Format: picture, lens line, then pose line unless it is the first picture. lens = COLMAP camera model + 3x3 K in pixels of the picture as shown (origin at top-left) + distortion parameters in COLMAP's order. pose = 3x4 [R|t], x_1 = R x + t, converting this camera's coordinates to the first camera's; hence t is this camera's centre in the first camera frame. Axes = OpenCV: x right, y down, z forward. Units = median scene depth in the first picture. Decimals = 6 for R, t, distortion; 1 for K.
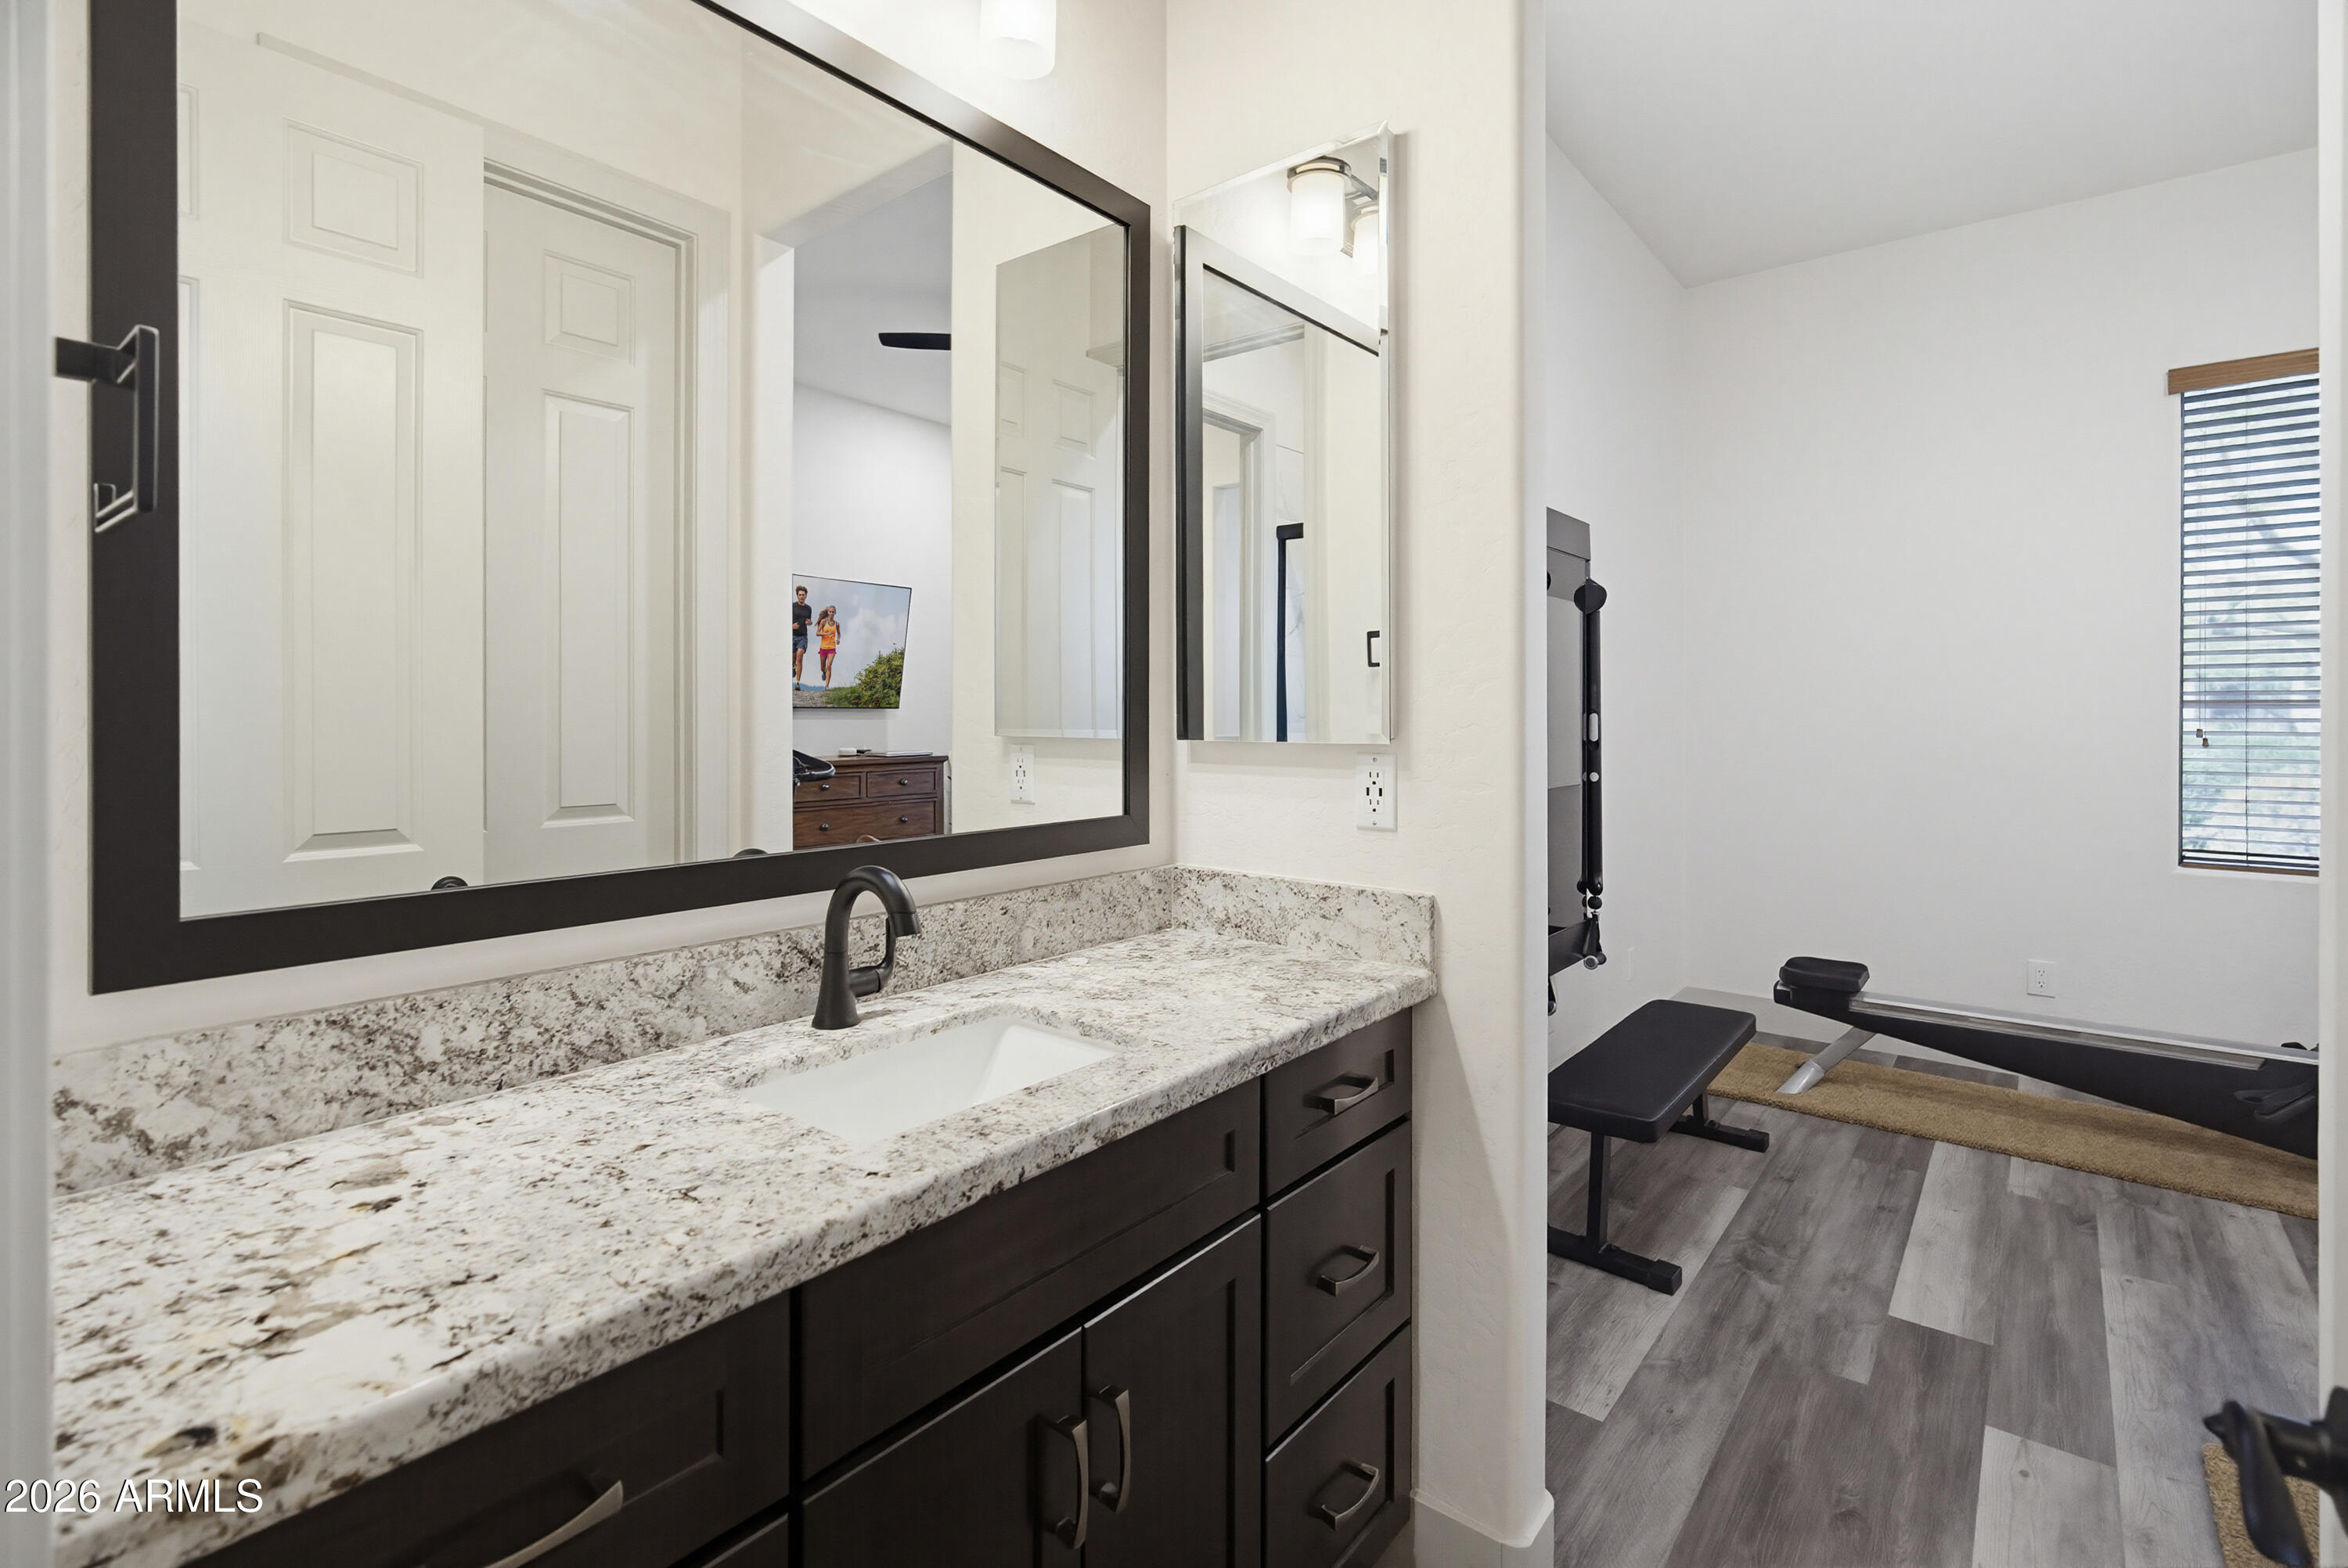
lens RADIAL K [[1124.4, 0, 1167.7], [0, 1124.4, 717.6], [0, 0, 1]] dist [0.000372, -0.000887]
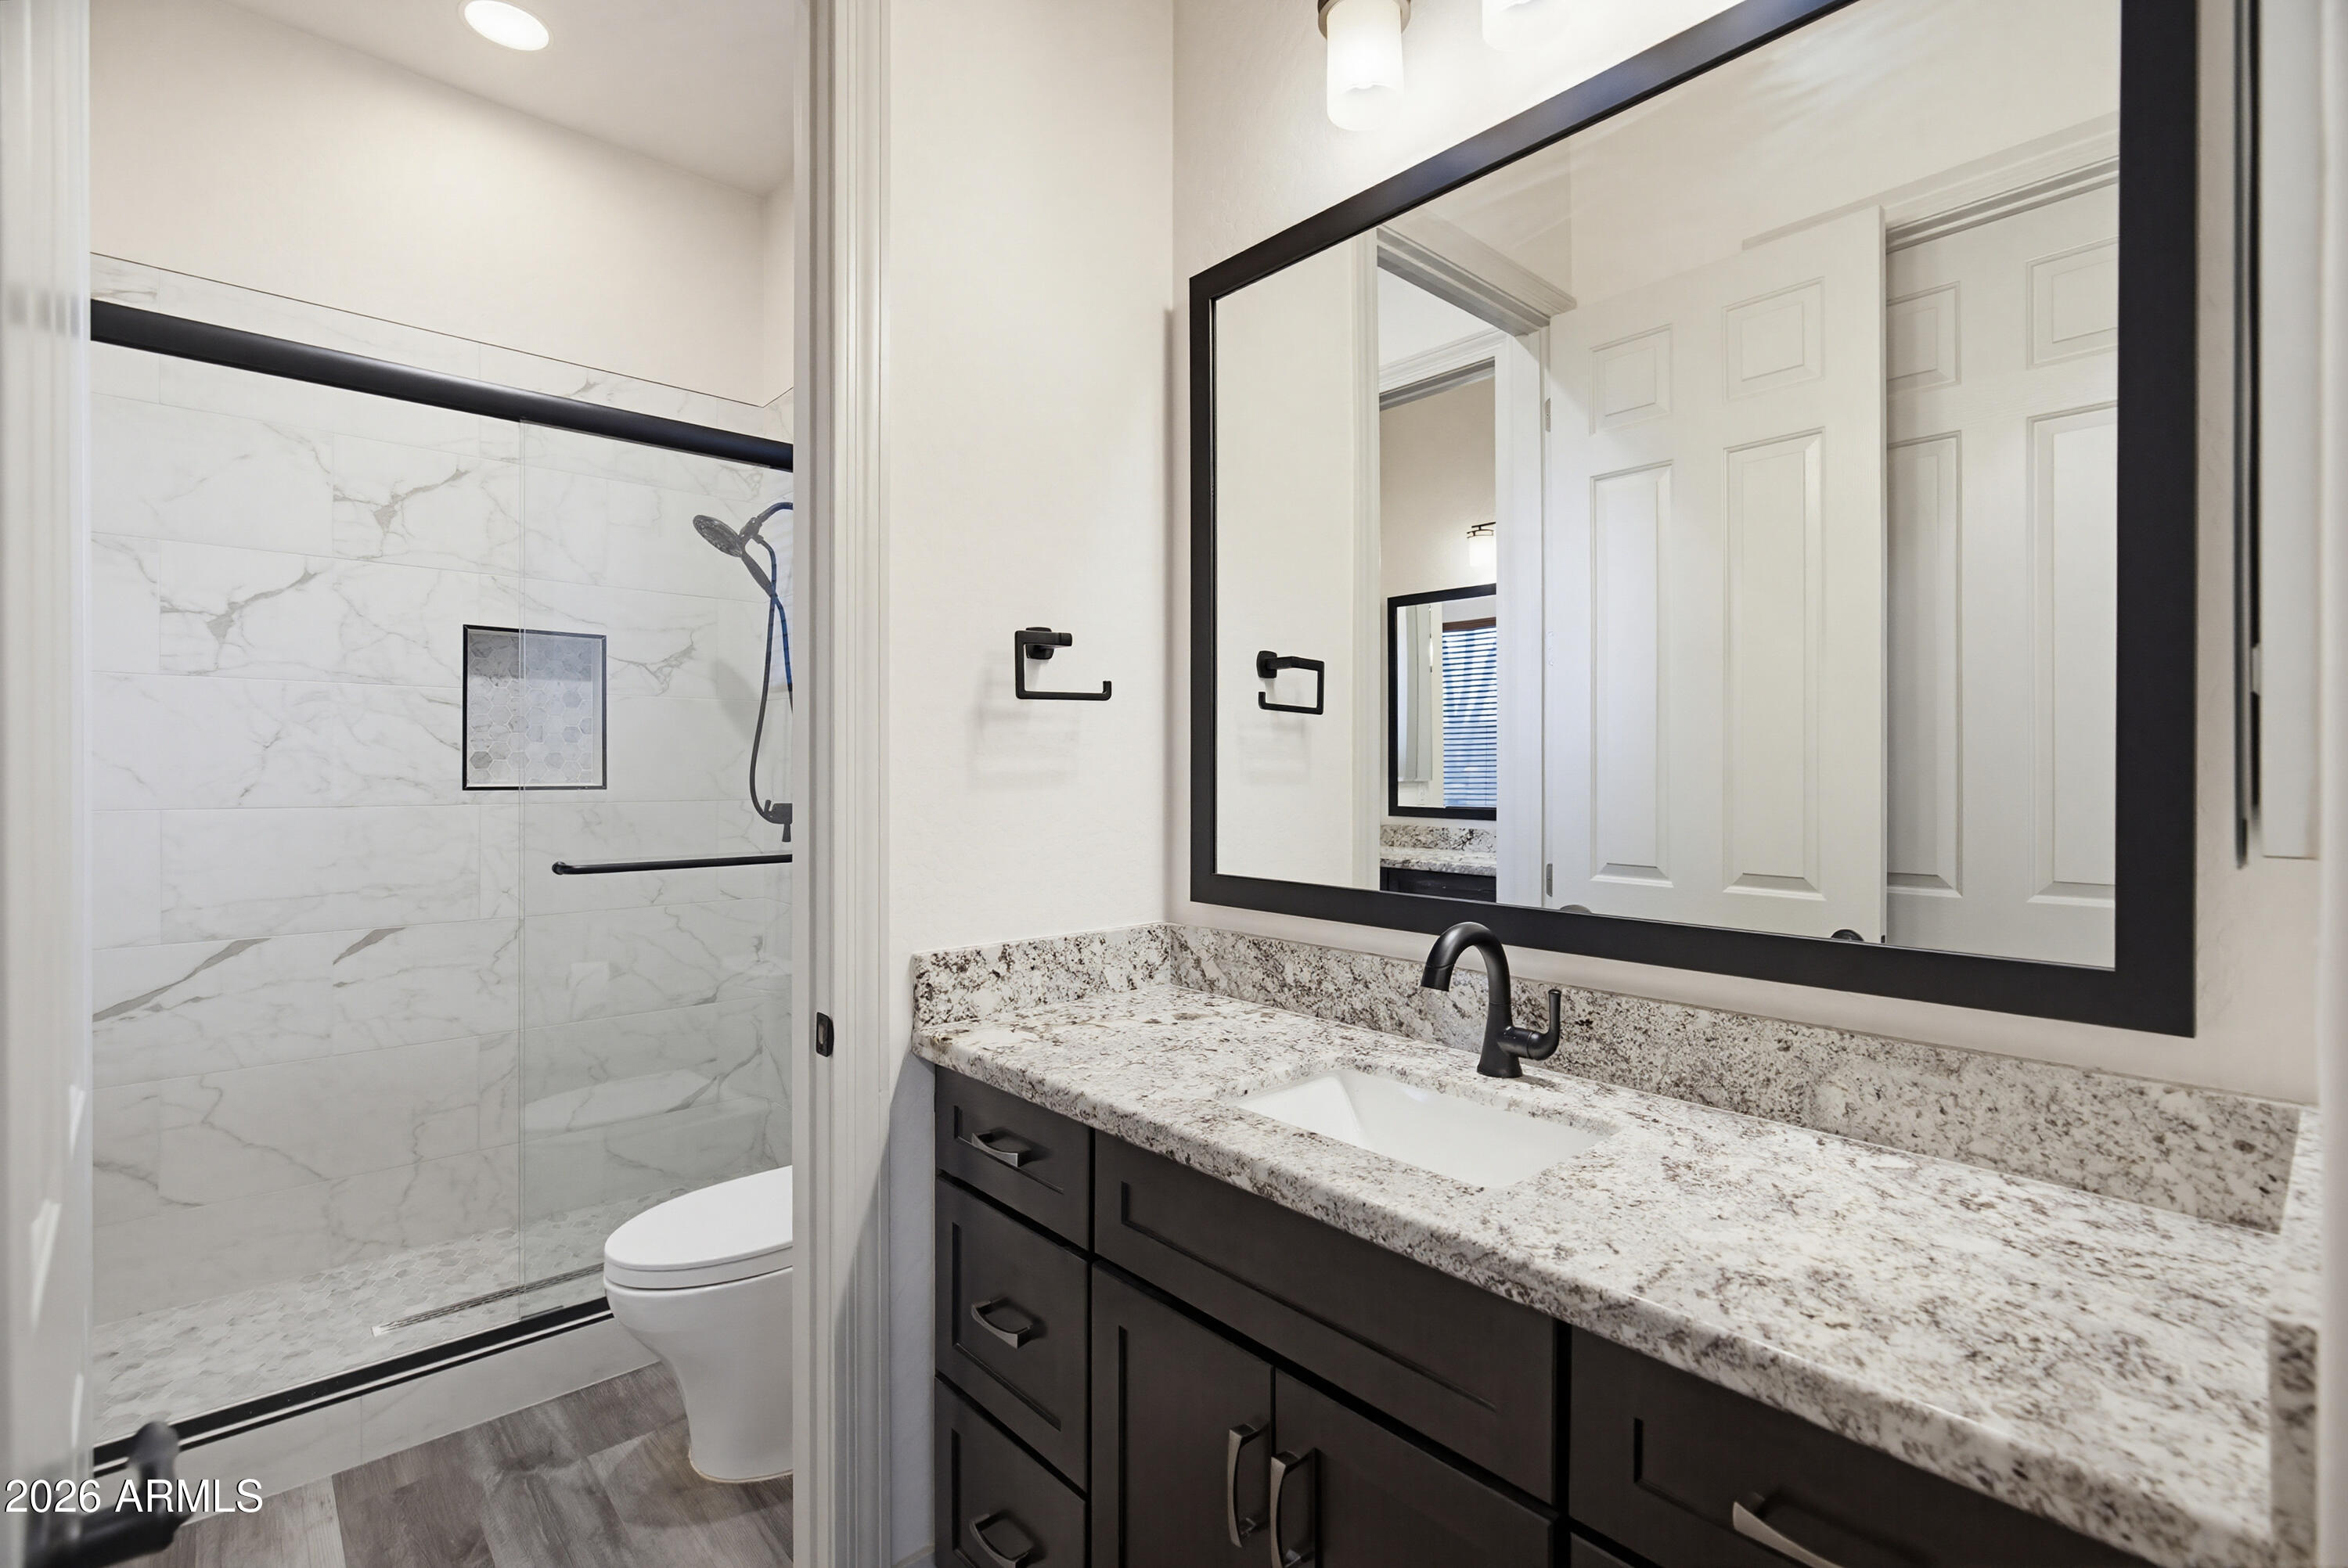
lens RADIAL K [[1059.7, 0, 1177.6], [0, 1059.7, 772.3], [0, 0, 1]] dist [-0.003125, -0.000197]
pose [[-0.165348, 0.001059, -0.986235, 0.852709], [-0.006465, 0.999977, 0.002158, -0.009641], [0.986214, 0.006733, -0.165338, 1.009292]]
